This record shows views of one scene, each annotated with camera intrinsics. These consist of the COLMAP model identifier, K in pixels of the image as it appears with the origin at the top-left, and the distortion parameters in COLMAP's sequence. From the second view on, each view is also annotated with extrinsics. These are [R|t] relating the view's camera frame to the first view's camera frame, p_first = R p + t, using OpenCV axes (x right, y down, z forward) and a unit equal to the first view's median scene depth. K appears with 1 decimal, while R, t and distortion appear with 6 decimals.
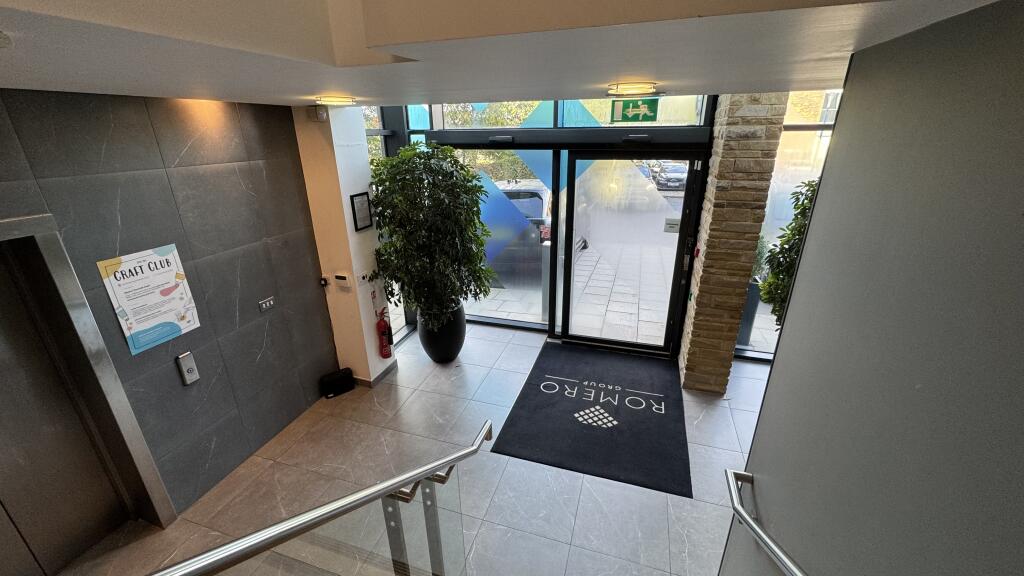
lens RADIAL K [[408.2, 0, 510.8], [0, 408.2, 284.9], [0, 0, 1]] dist [0.001054, 0.000144]
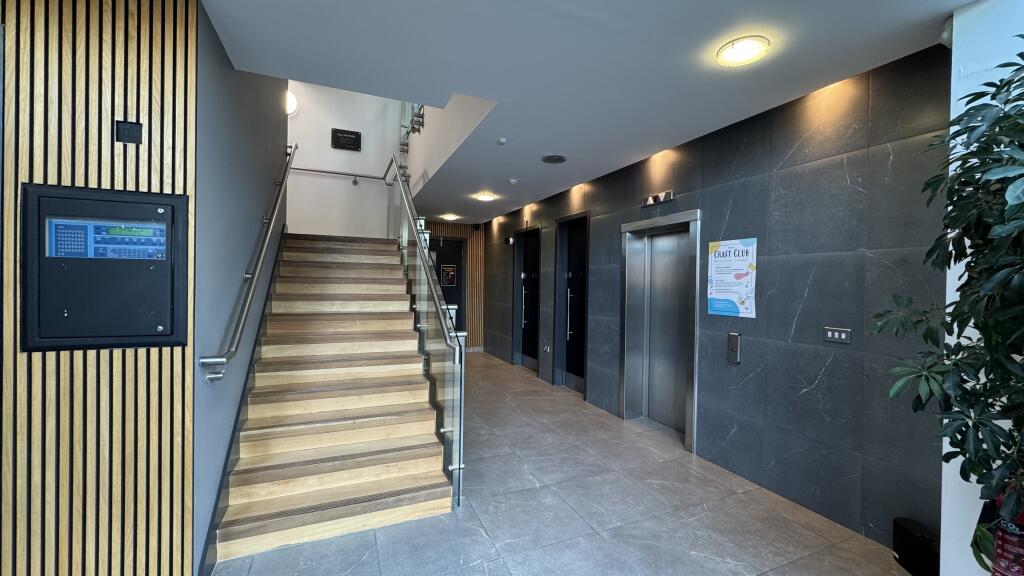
lens RADIAL K [[408.2, 0, 510.9], [0, 408.2, 288.9], [0, 0, 1]] dist [0.001054, 0.000144]
pose [[-0.760821, 0.004829, -0.648944, 0.434978], [-0.240180, 0.926872, 0.288484, -0.129962], [0.602881, 0.375347, -0.704023, 1.407367]]
